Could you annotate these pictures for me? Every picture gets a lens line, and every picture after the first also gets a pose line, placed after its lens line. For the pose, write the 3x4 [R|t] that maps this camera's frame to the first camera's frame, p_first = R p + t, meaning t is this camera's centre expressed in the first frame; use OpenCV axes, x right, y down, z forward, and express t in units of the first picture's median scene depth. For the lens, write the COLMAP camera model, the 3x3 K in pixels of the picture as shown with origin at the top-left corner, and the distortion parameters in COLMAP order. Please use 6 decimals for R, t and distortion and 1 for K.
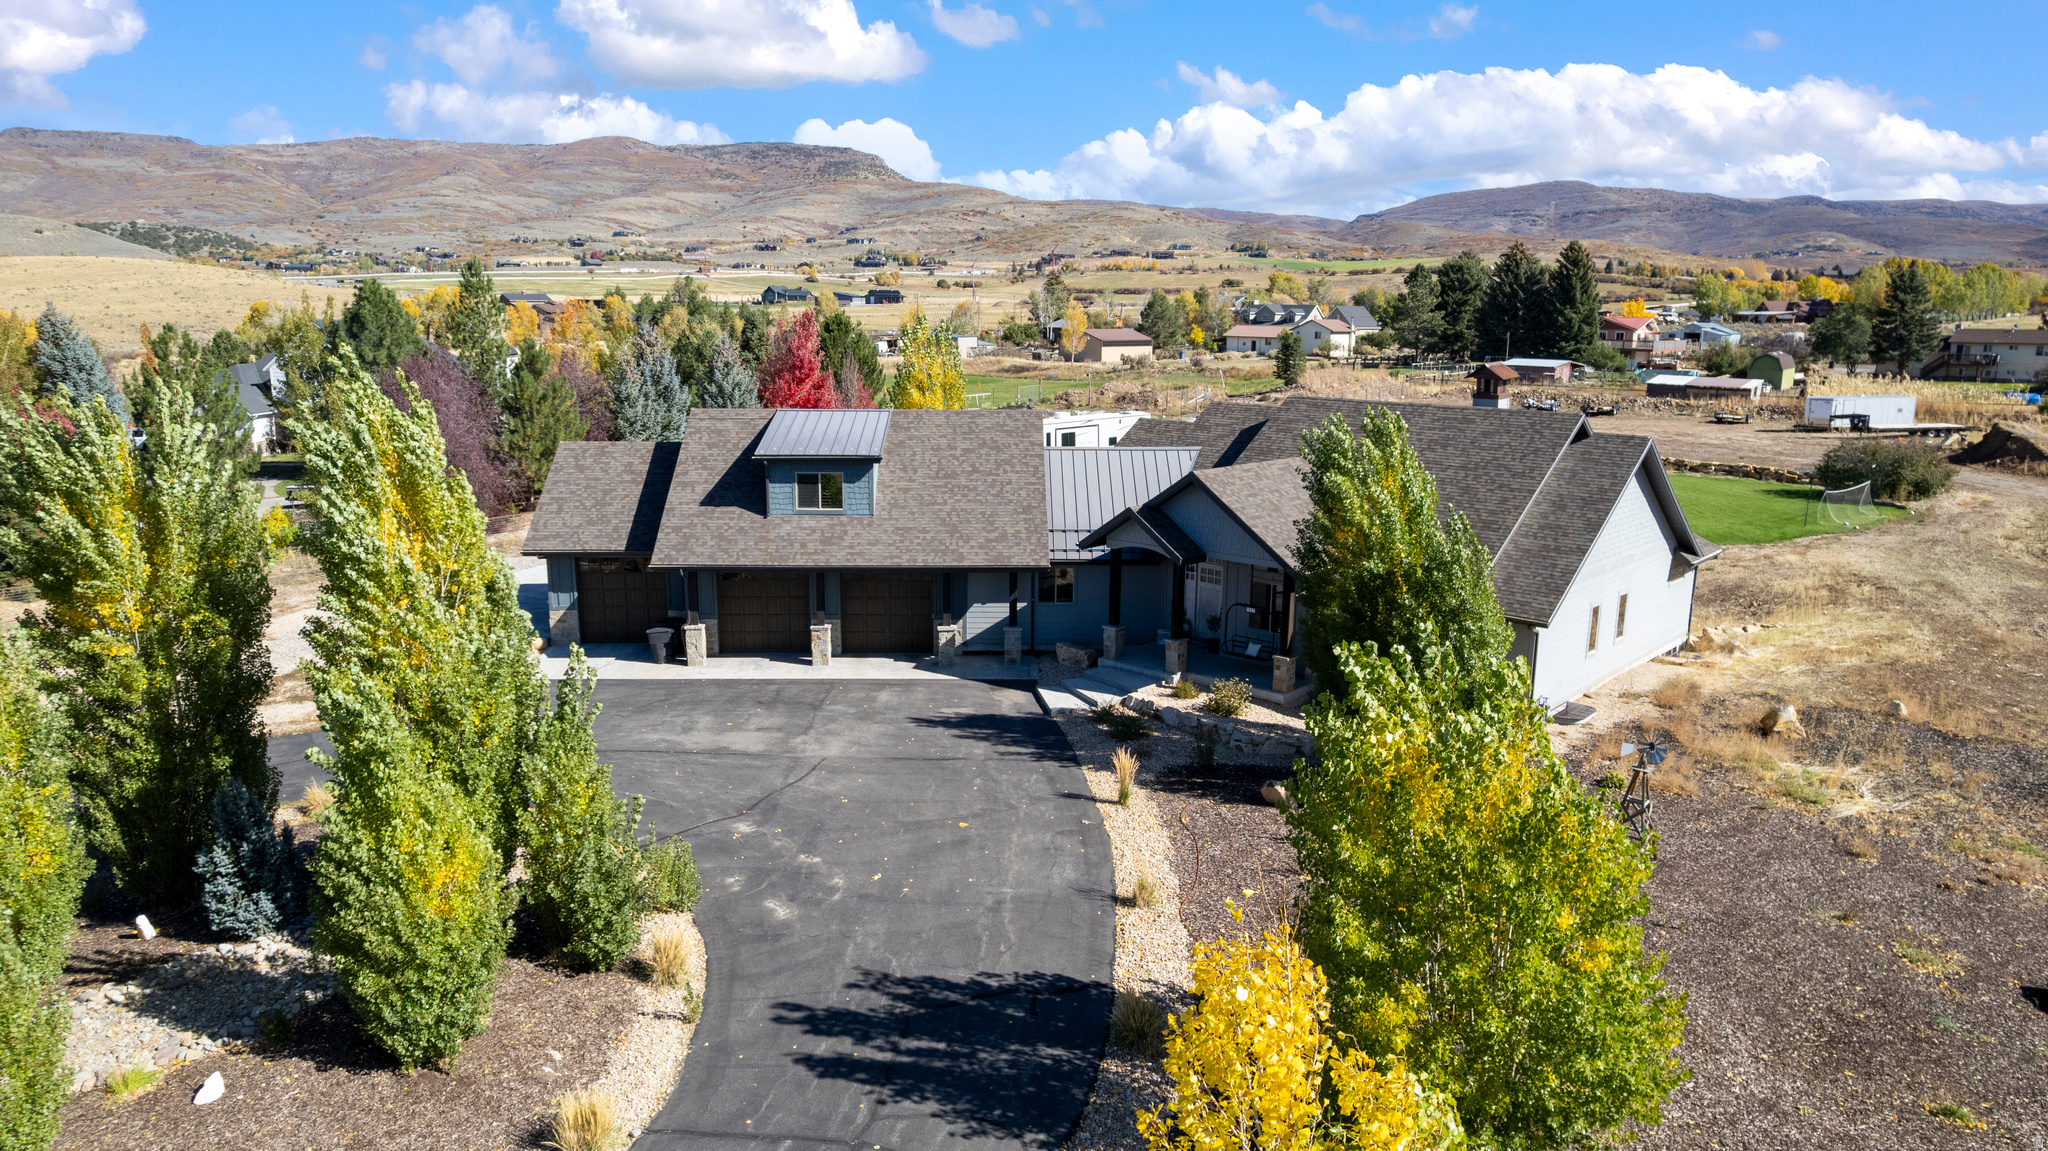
lens RADIAL K [[1301.7, 0, 1020.8], [0, 1301.7, 577.1], [0, 0, 1]] dist [-0.048604, 0.017278]
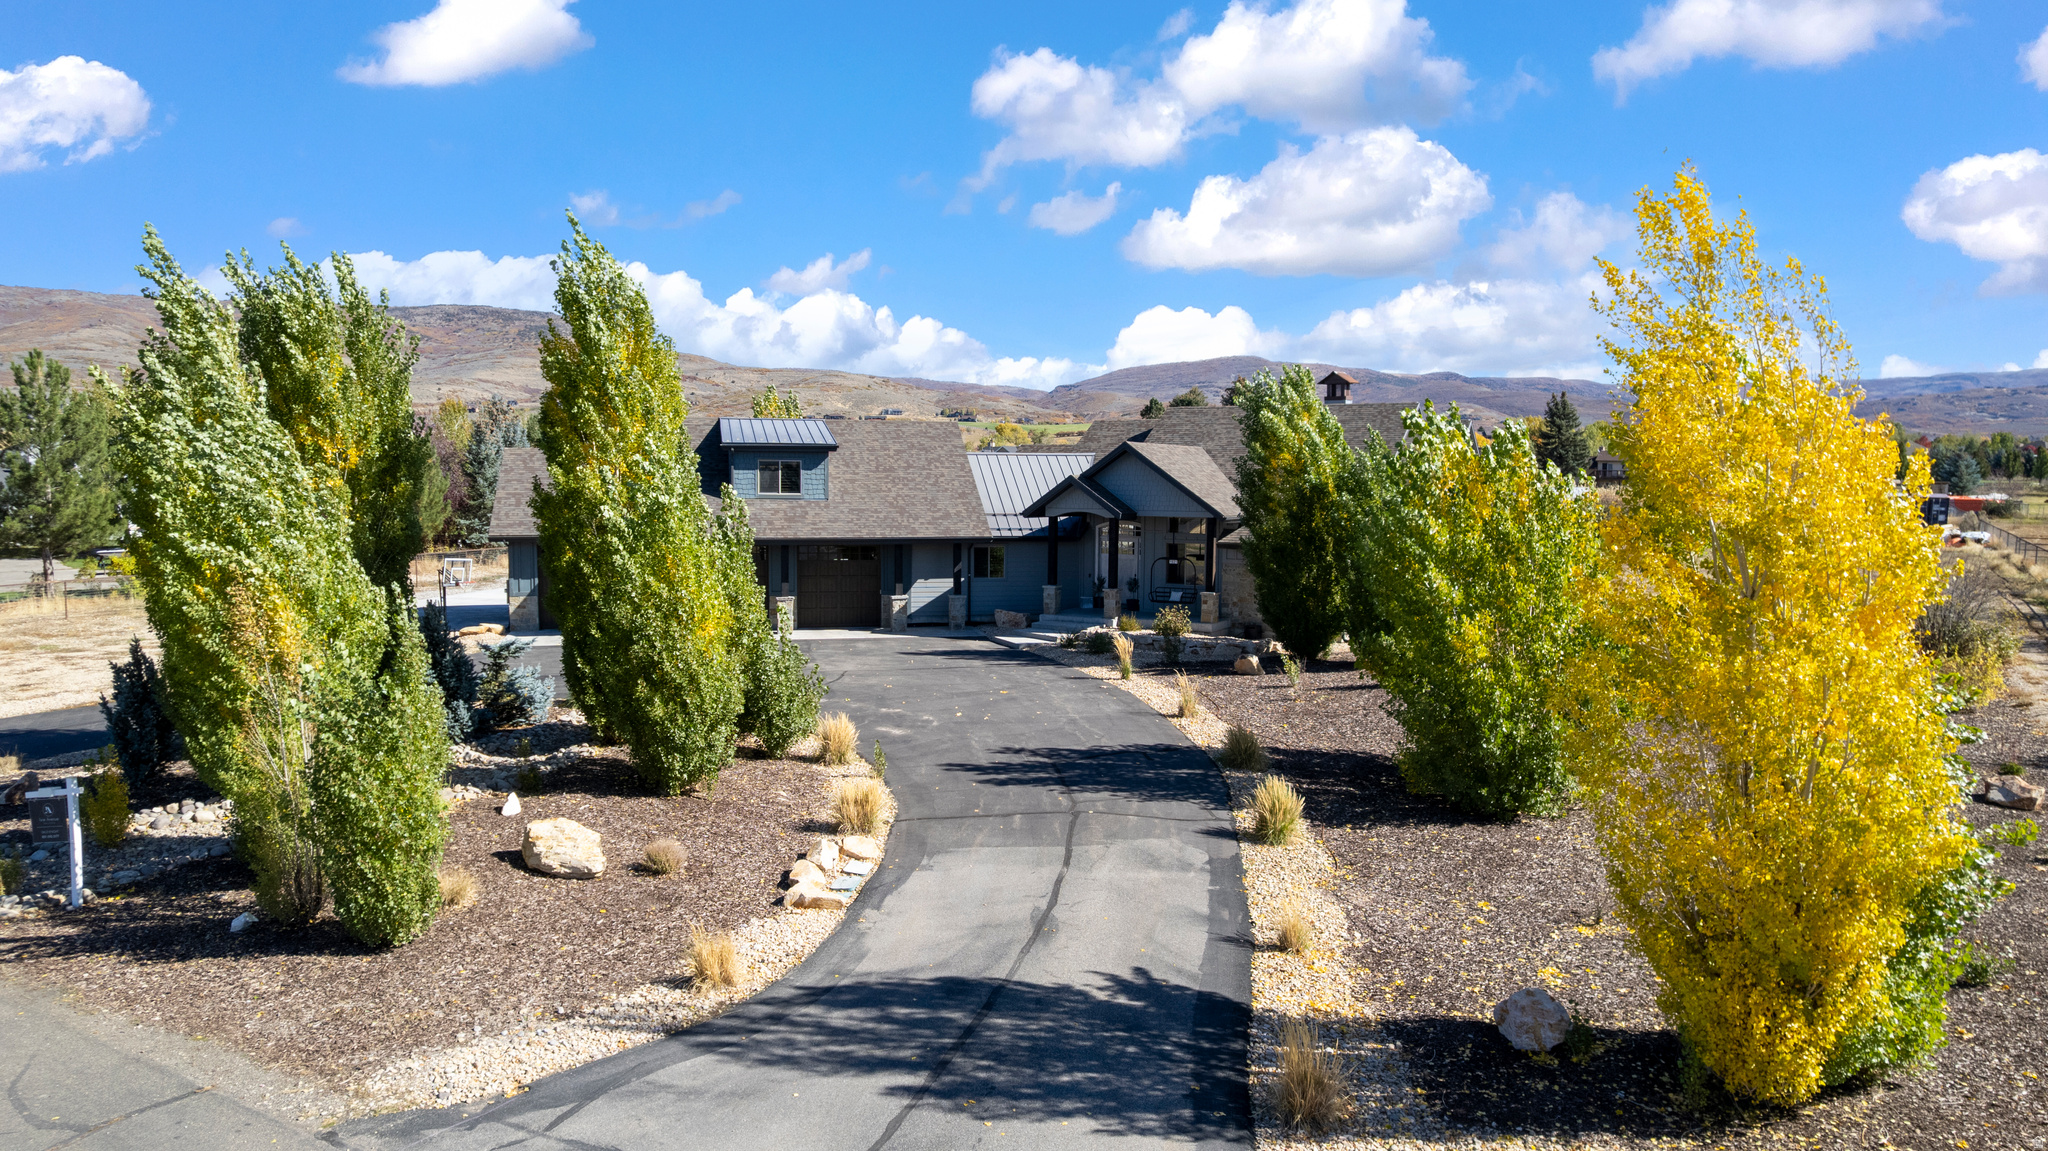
lens RADIAL K [[1301.7, 0, 1020.7], [0, 1301.7, 577.8], [0, 0, 1]] dist [-0.048604, 0.017278]
pose [[0.975760, -0.016510, 0.218221, -0.196970], [0.043656, 0.991793, -0.120167, 0.159889], [-0.214446, 0.126781, 0.968473, -0.102290]]
